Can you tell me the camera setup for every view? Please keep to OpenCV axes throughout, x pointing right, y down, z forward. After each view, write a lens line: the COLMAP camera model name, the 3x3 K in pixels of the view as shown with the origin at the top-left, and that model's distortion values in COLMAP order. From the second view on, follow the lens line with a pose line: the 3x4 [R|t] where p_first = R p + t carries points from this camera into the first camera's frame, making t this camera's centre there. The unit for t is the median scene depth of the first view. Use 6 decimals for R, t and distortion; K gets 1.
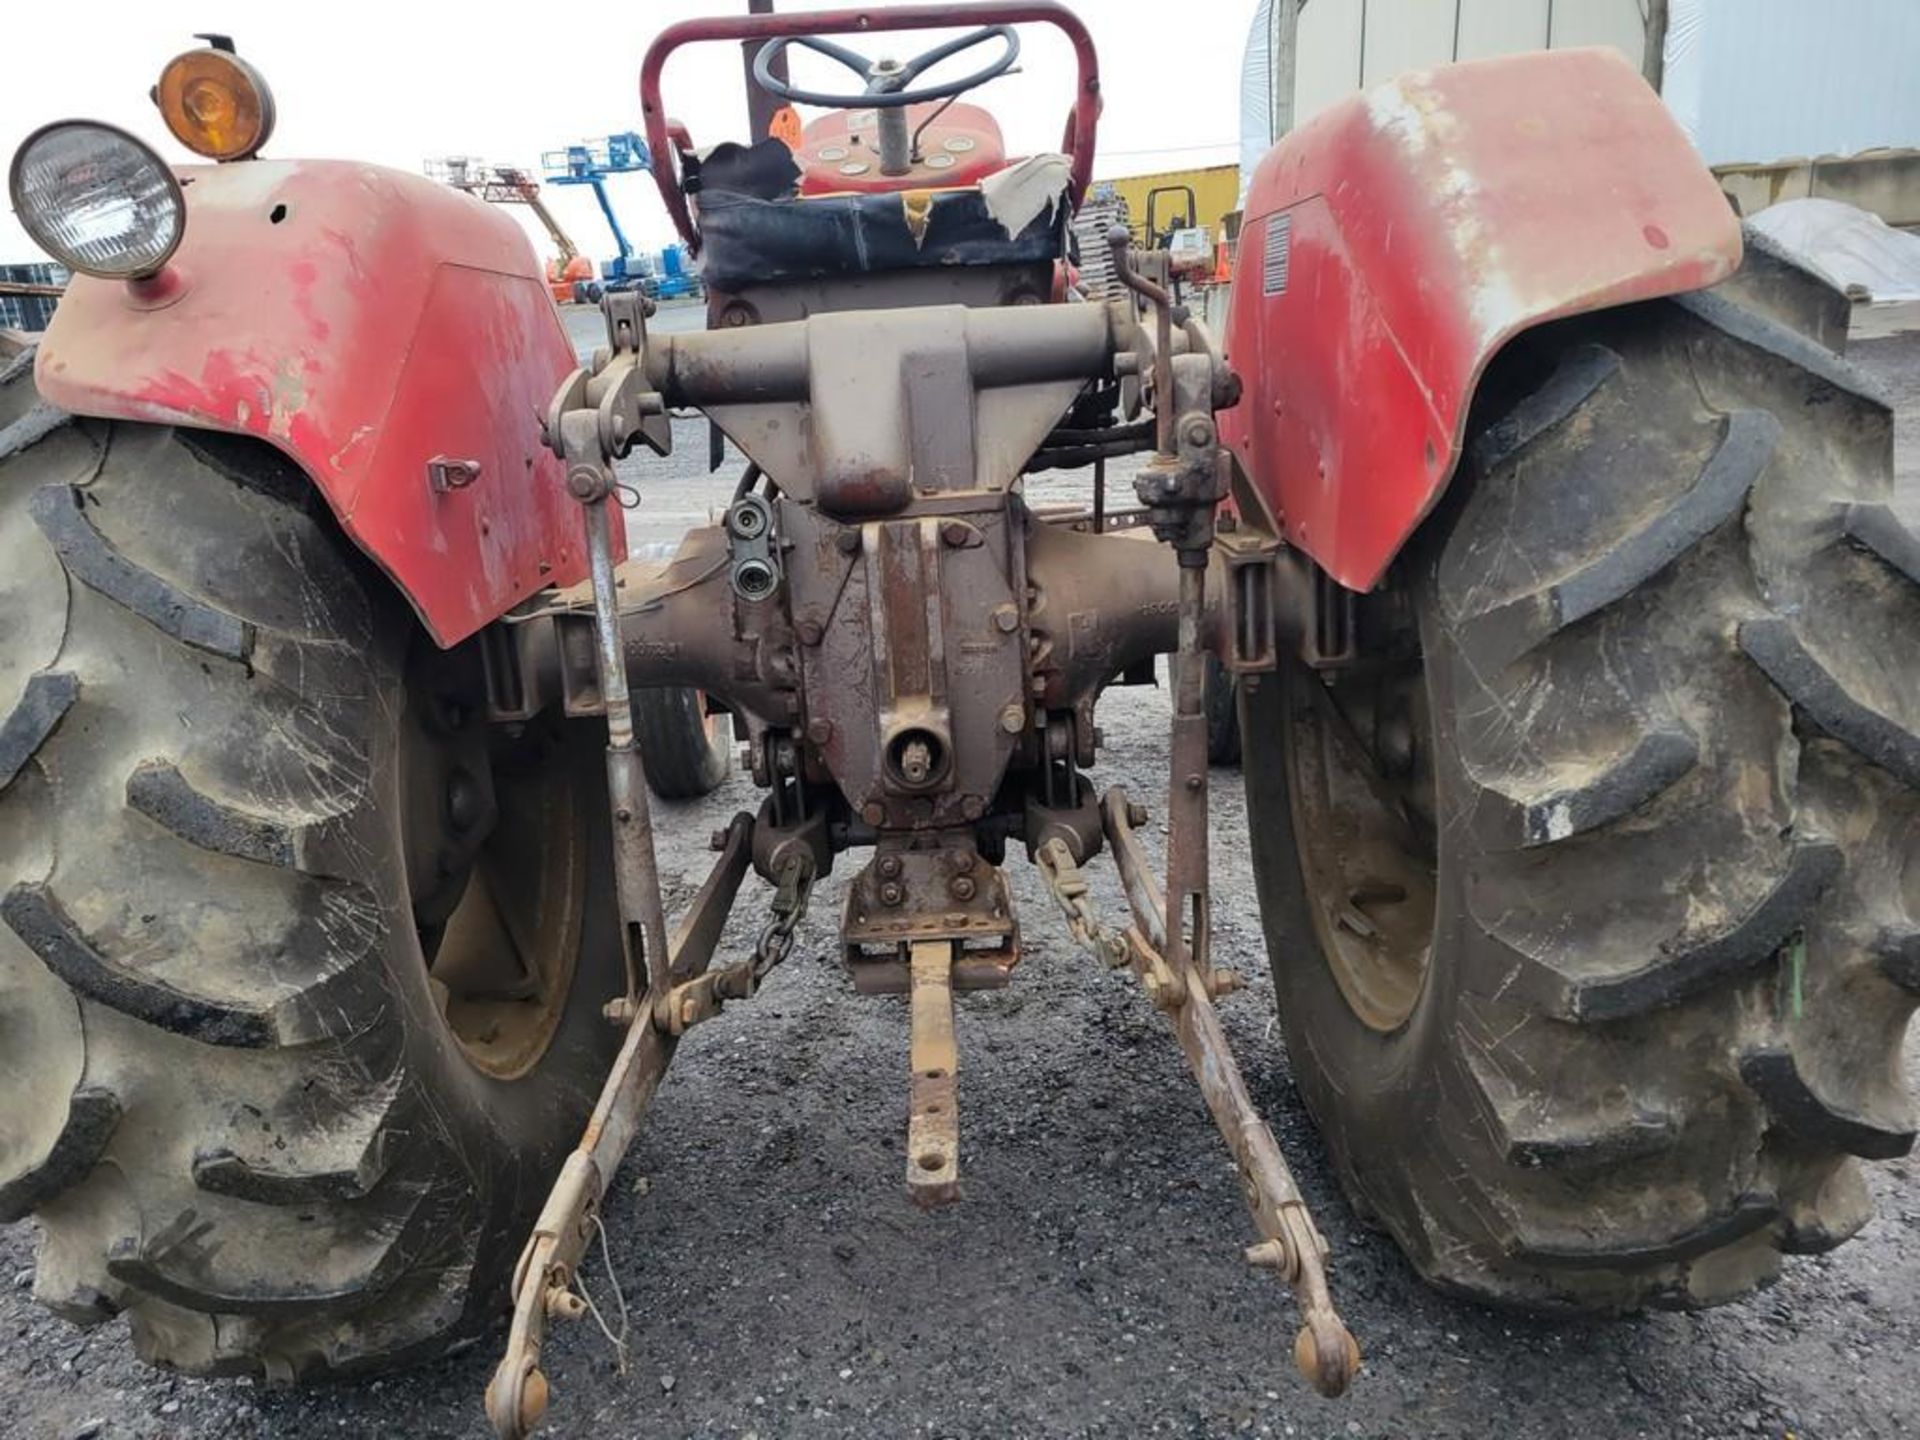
lens RADIAL K [[1439.2, 0, 903.1], [0, 1439.2, 709.8], [0, 0, 1]] dist [0.059886, -0.040646]
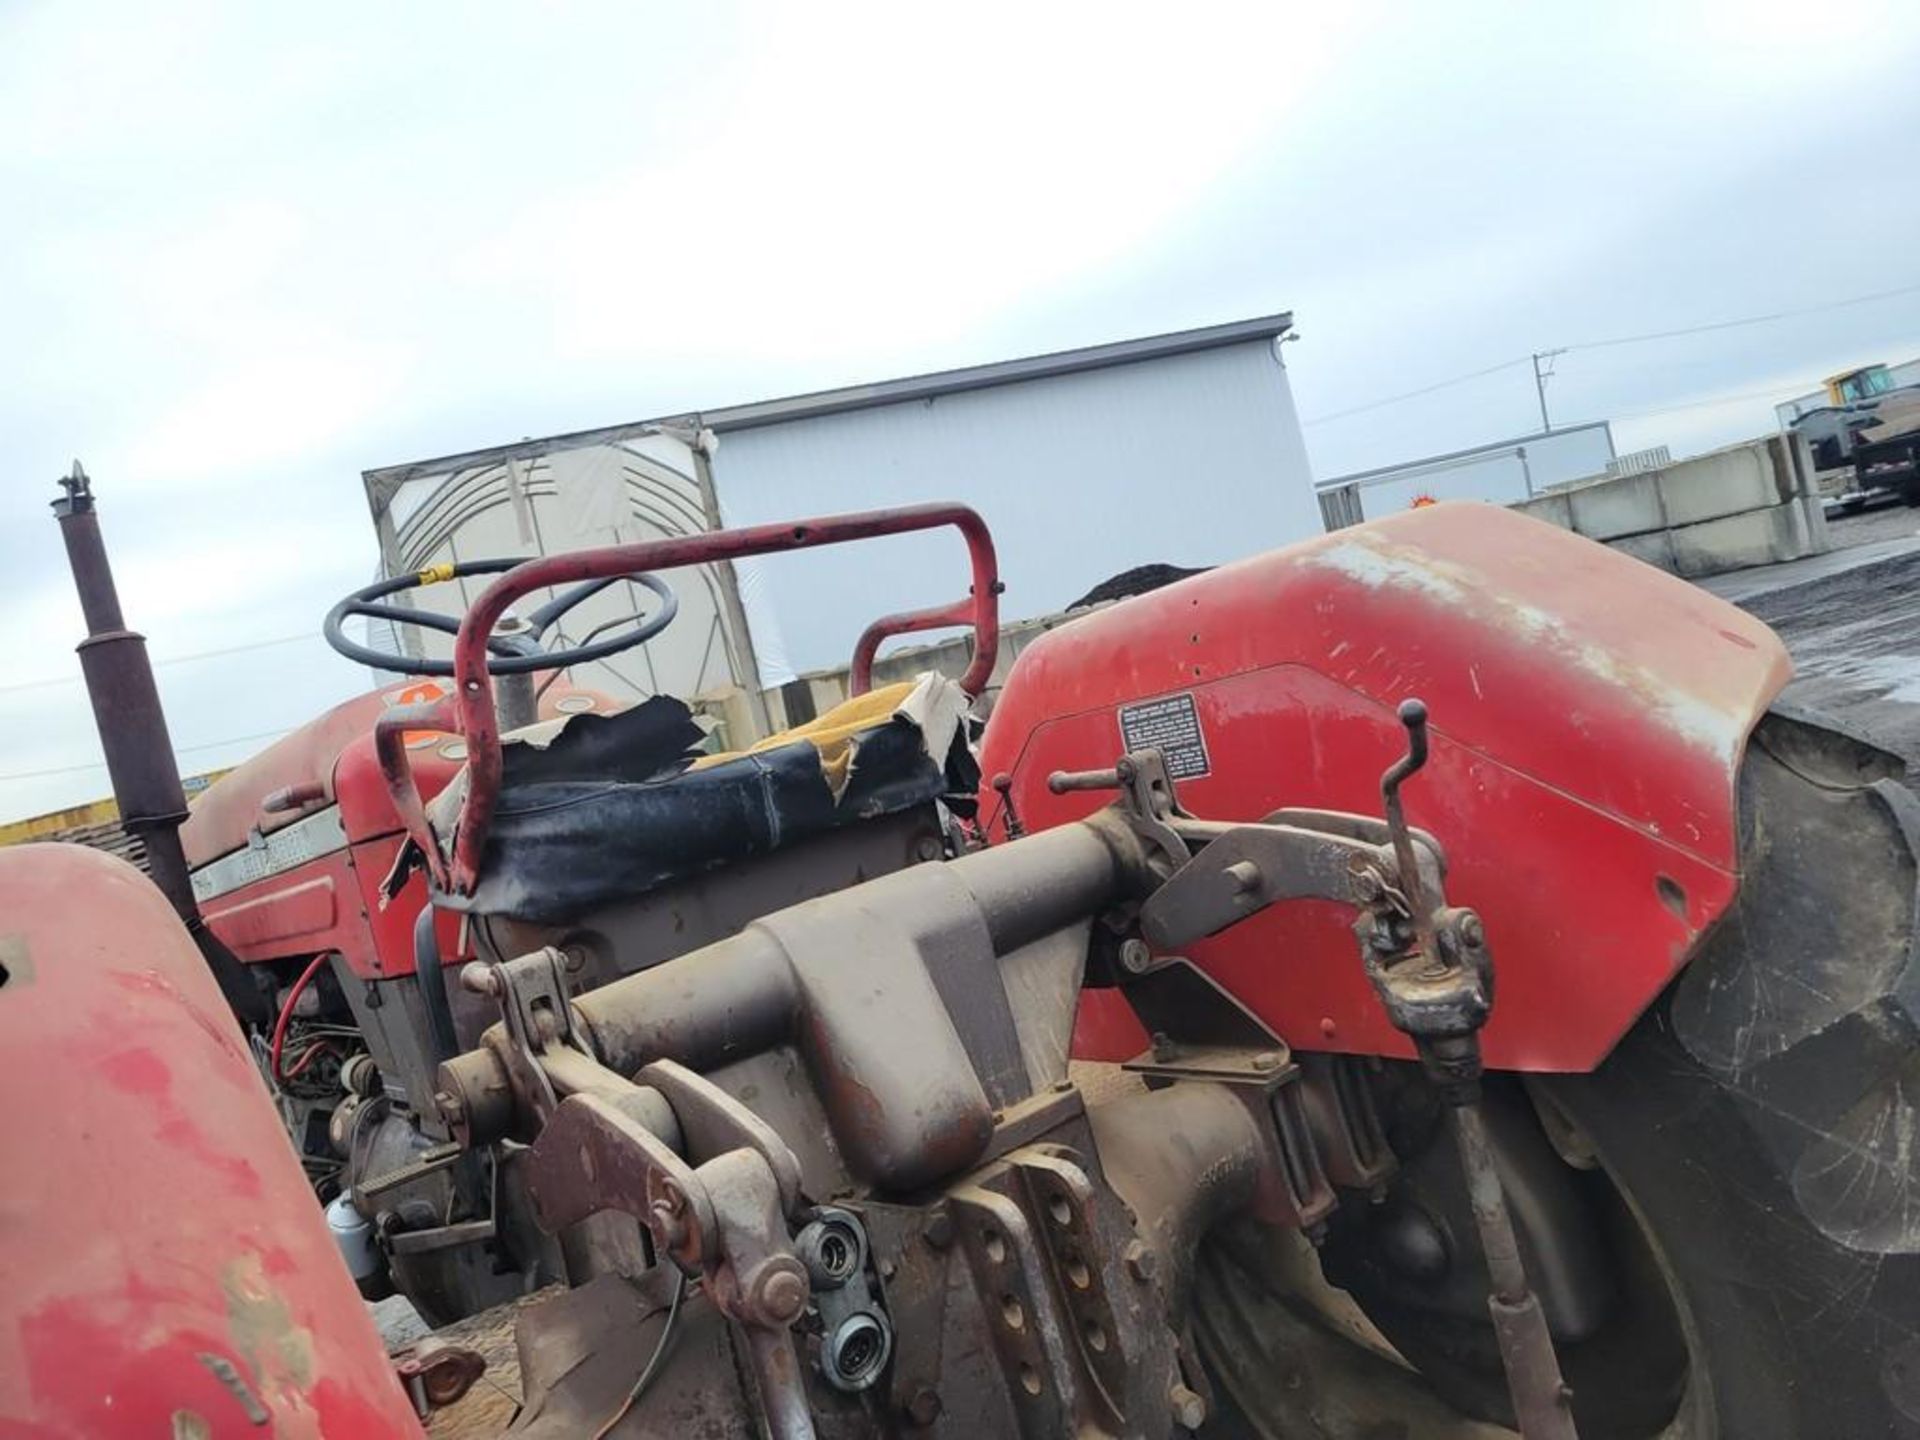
lens RADIAL K [[1442.5, 0, 955.3], [0, 1442.5, 687.7], [0, 0, 1]] dist [0.062511, -0.046452]
pose [[0.798231, -0.137611, 0.586421, -0.400739], [0.344928, 0.902556, -0.257717, -0.173353], [-0.493813, 0.407991, 0.767914, 0.401577]]
